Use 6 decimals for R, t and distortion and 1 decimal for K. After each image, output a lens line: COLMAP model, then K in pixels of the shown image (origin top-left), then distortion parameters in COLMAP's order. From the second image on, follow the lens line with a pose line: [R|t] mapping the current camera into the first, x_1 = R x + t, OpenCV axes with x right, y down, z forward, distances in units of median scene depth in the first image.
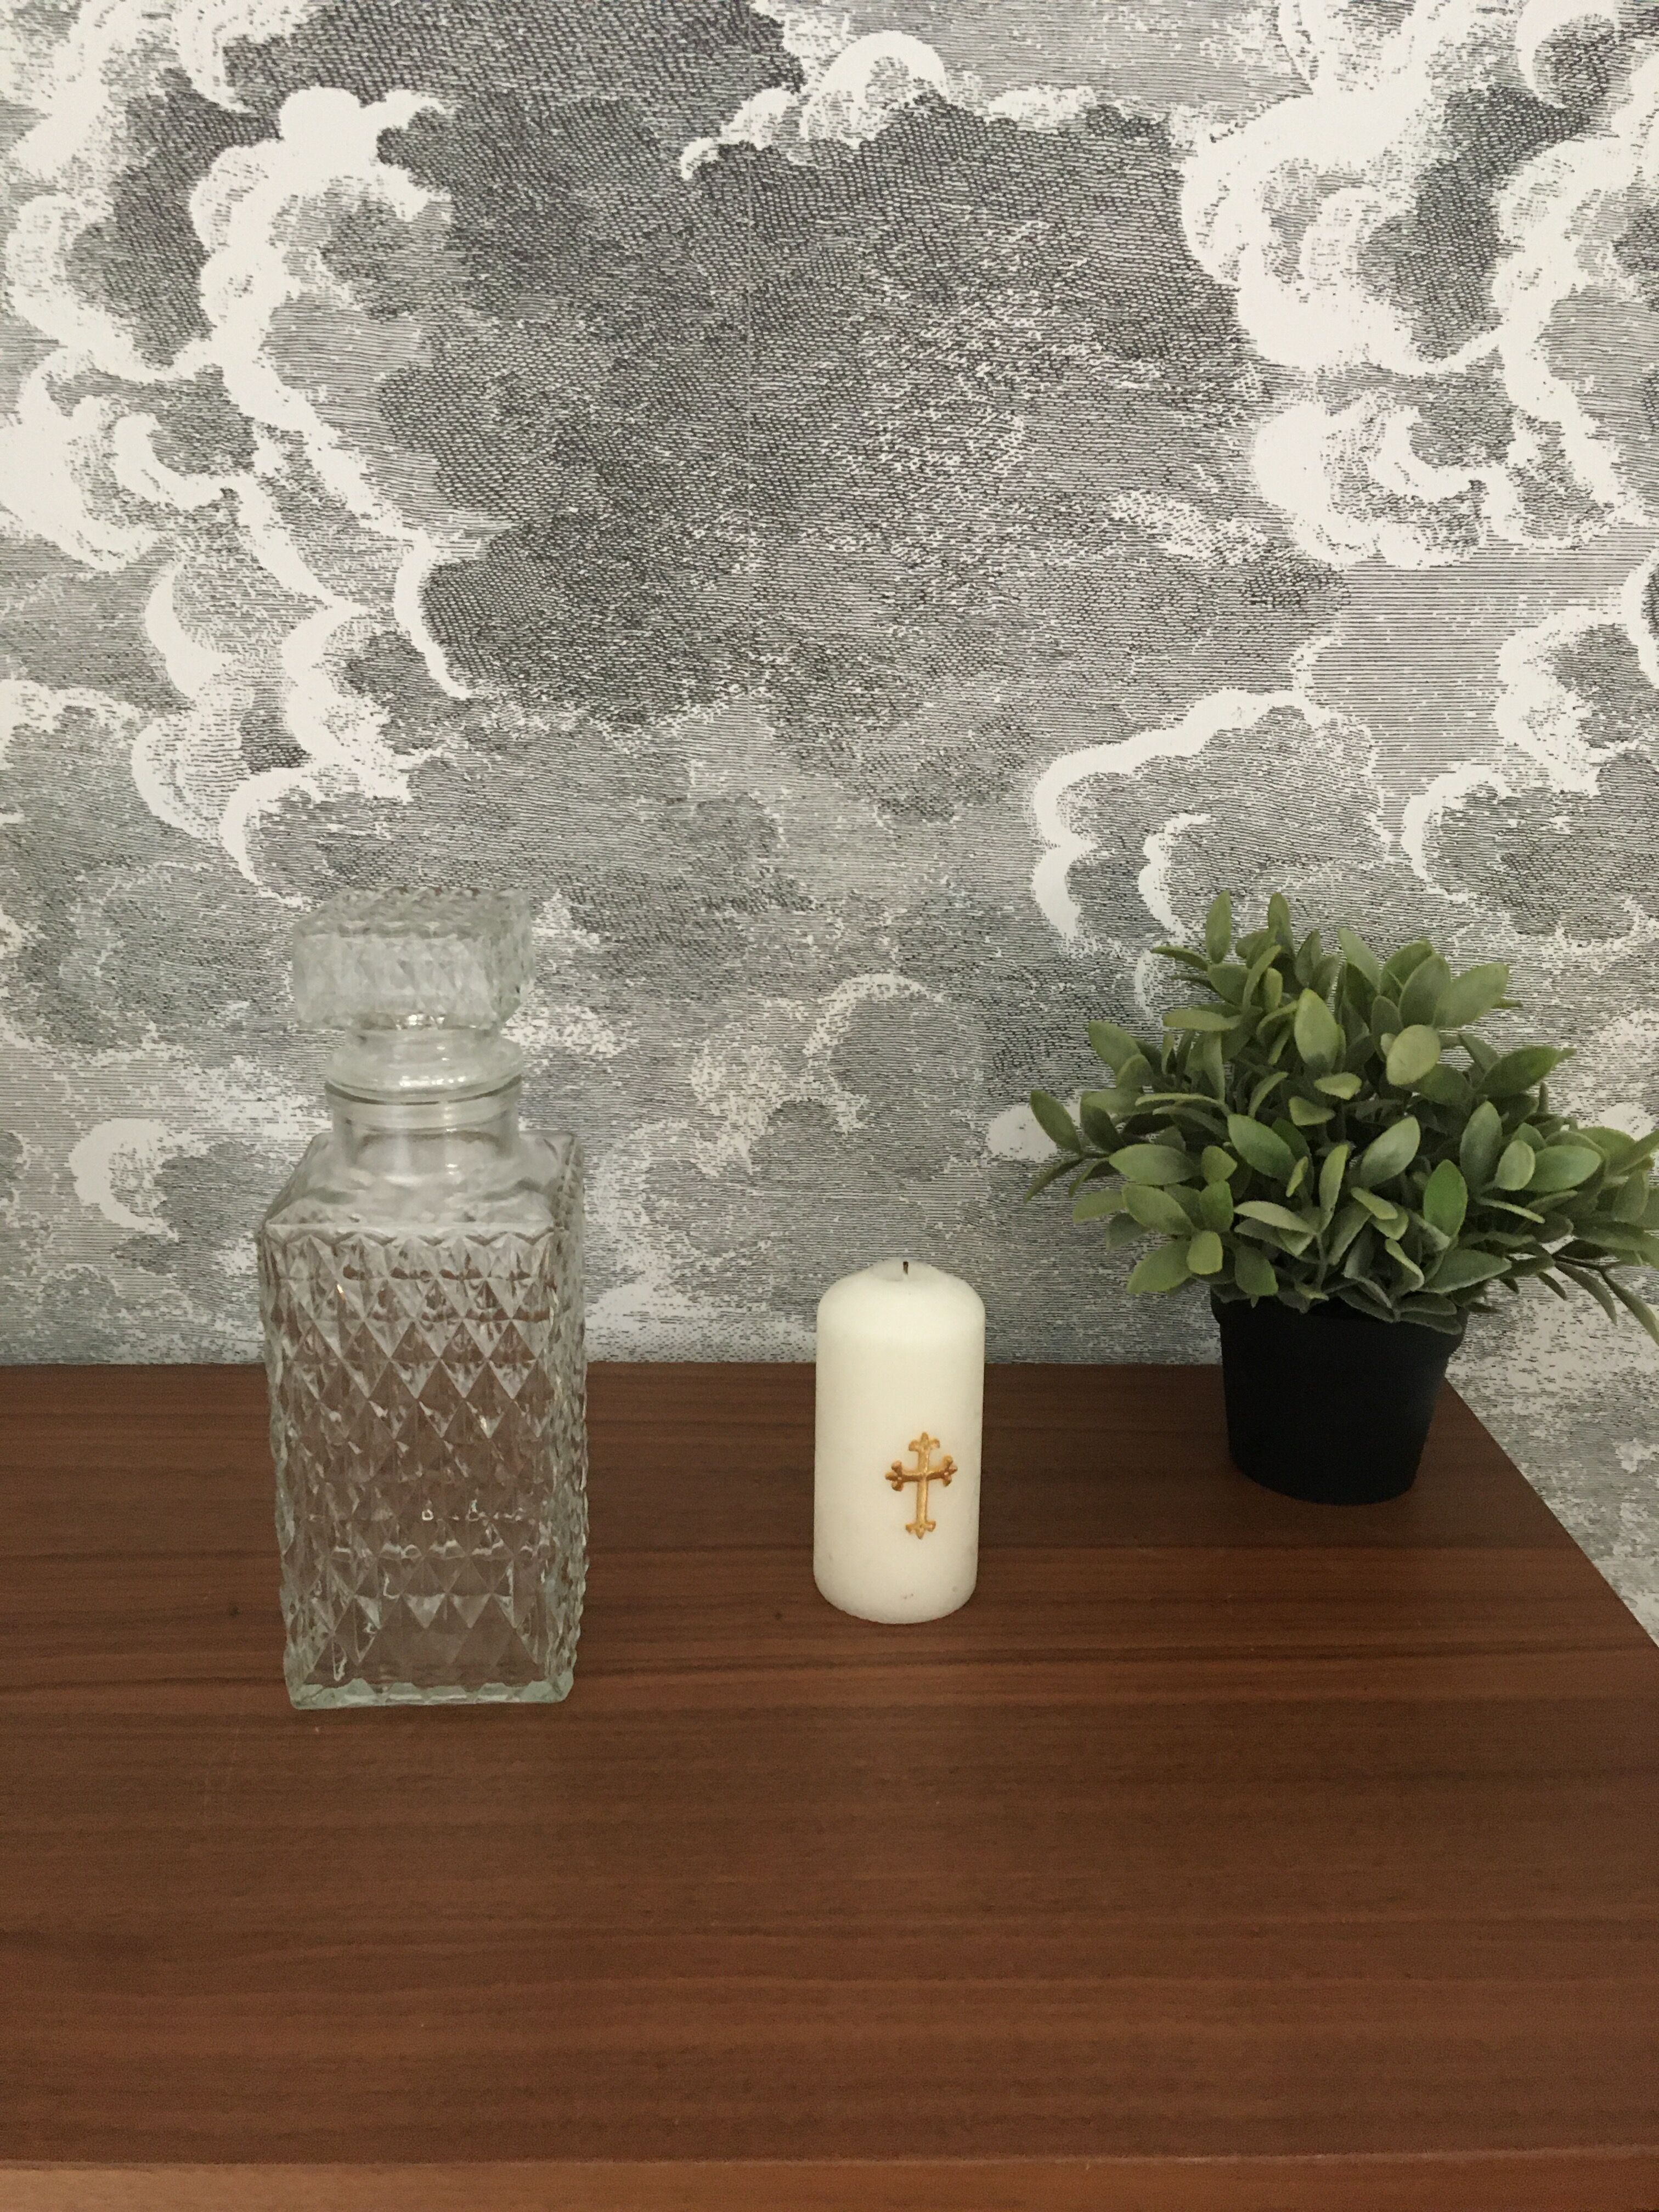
lens RADIAL K [[1902.3, 0, 835.1], [0, 1902.3, 1099.9], [0, 0, 1]] dist [0.120353, -0.195868]
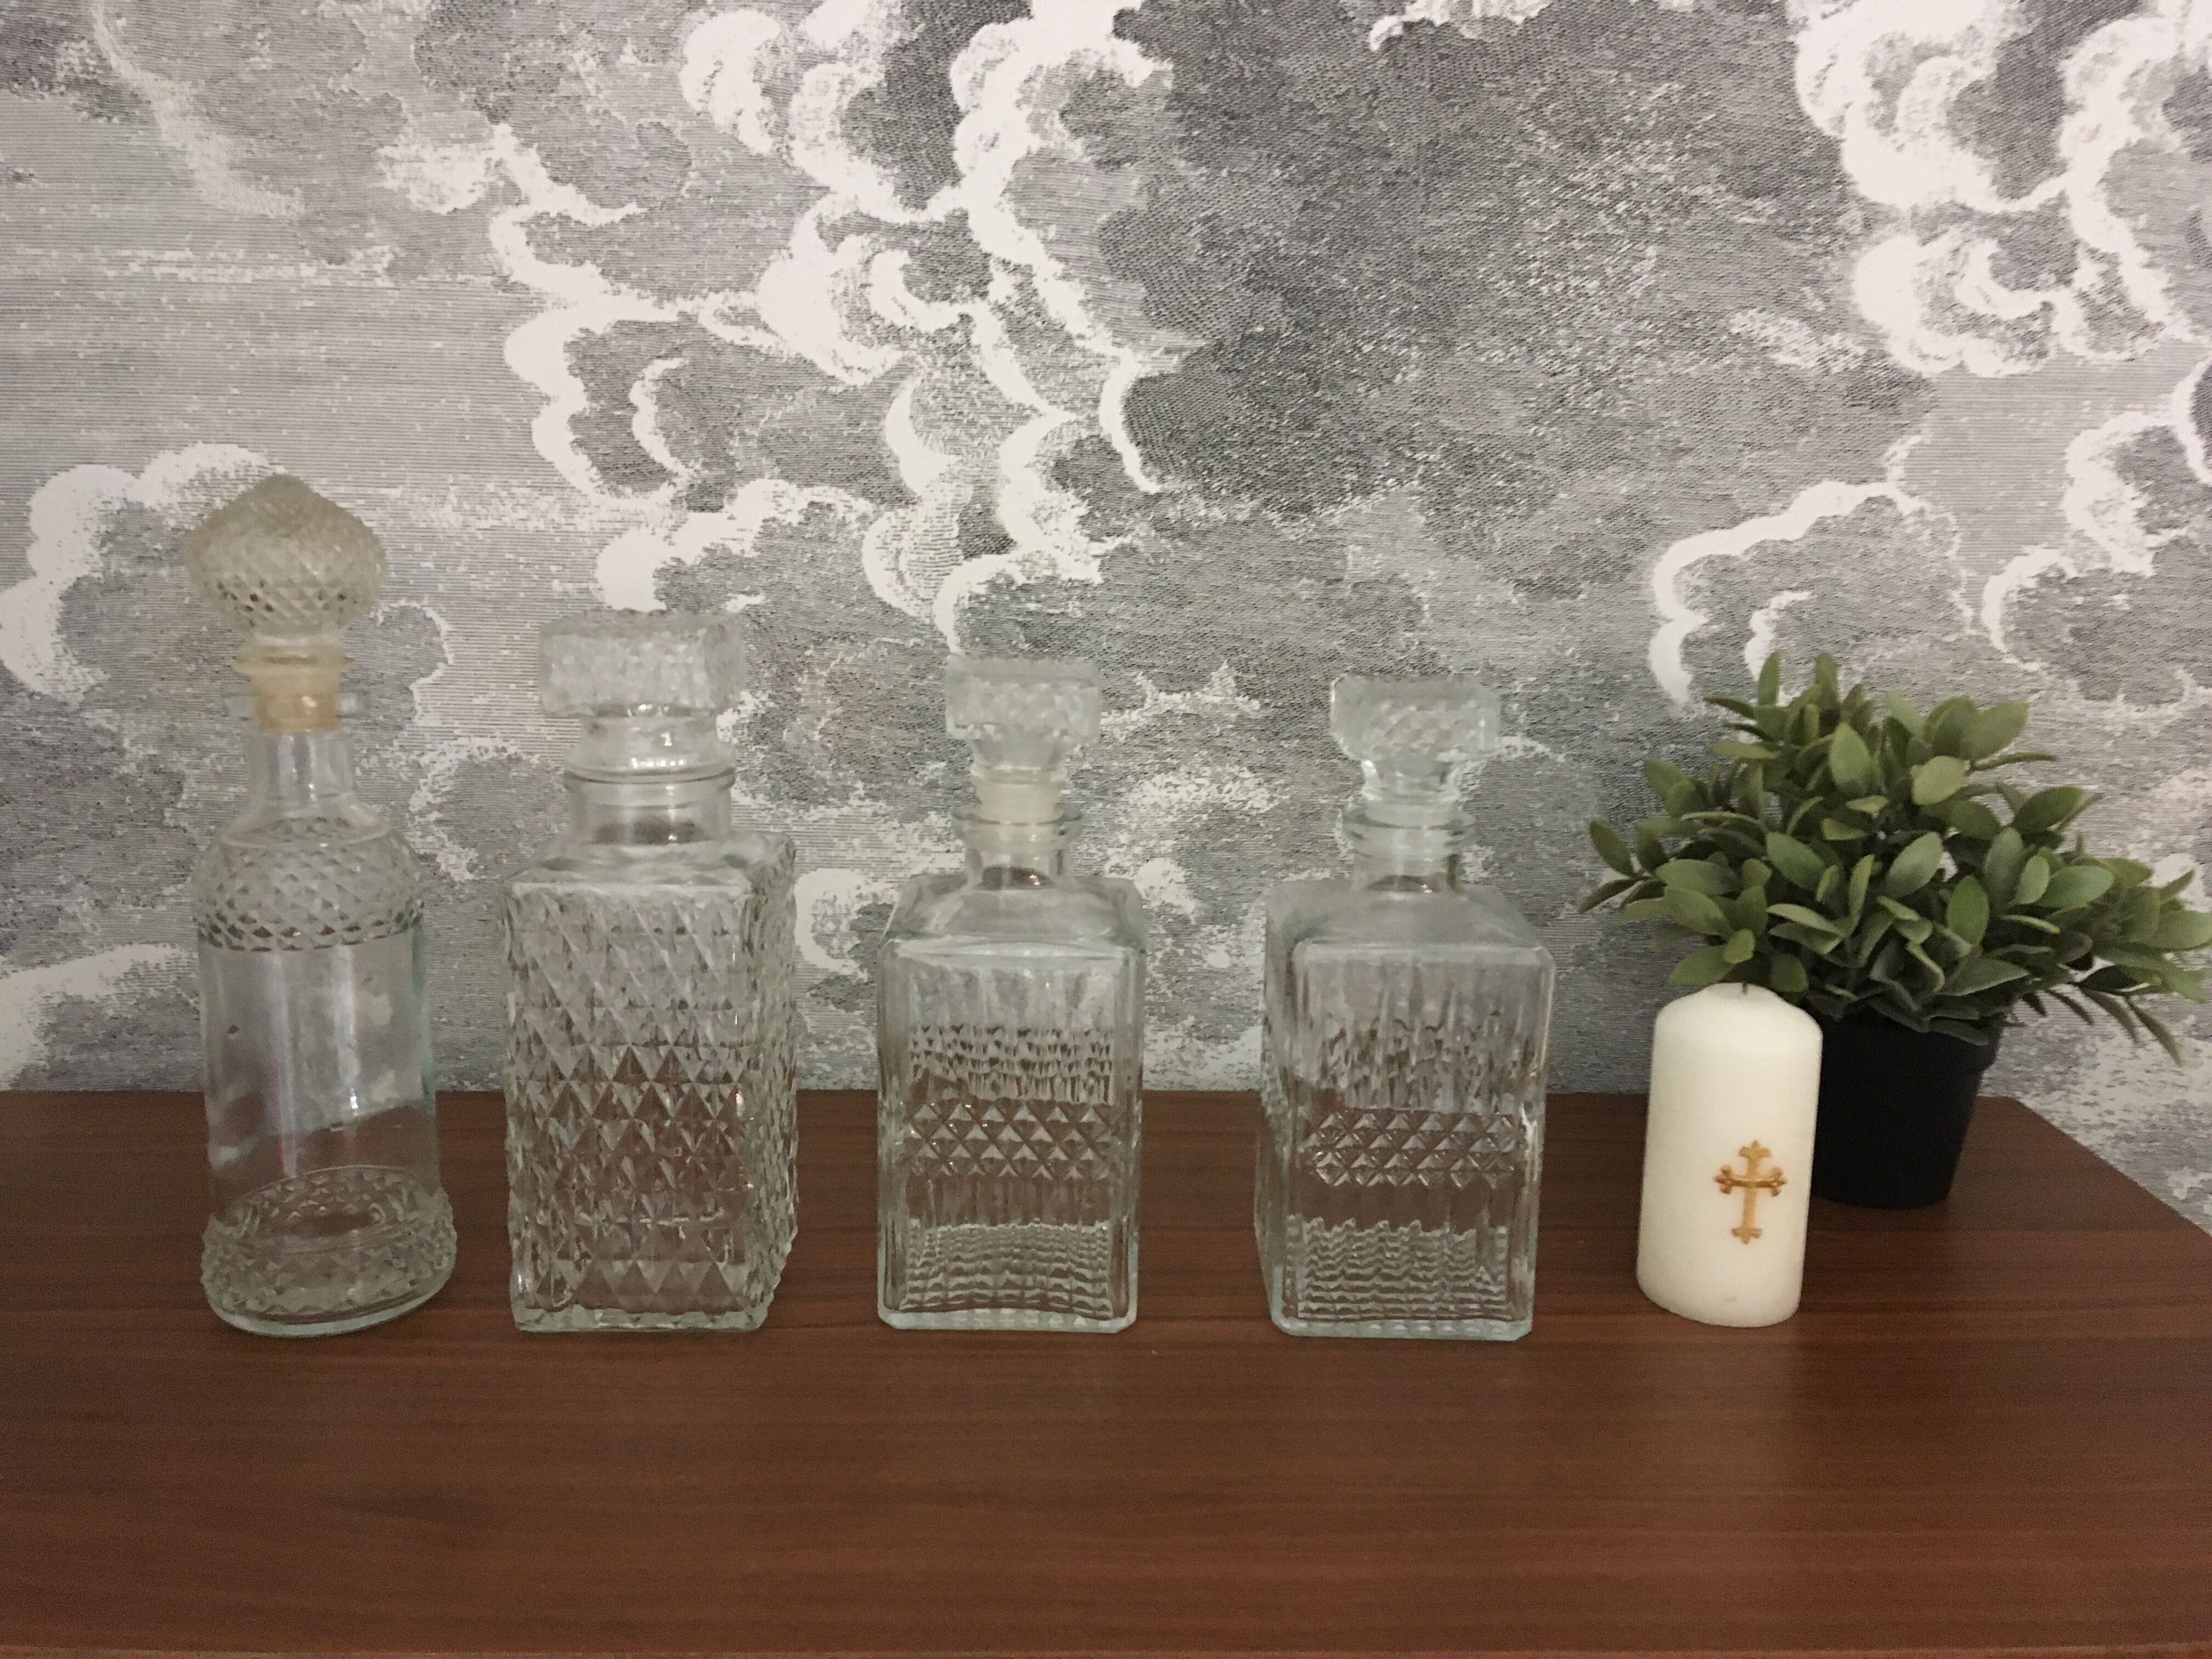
lens RADIAL K [[1902.3, 0, 1099.8], [0, 1902.3, 822.2], [0, 0, 1]] dist [0.120353, -0.195868]
pose [[0.999994, -0.001000, 0.003369, -0.222185], [0.001287, 0.996255, -0.086454, 0.081708], [-0.003270, 0.086457, 0.996250, -0.112016]]
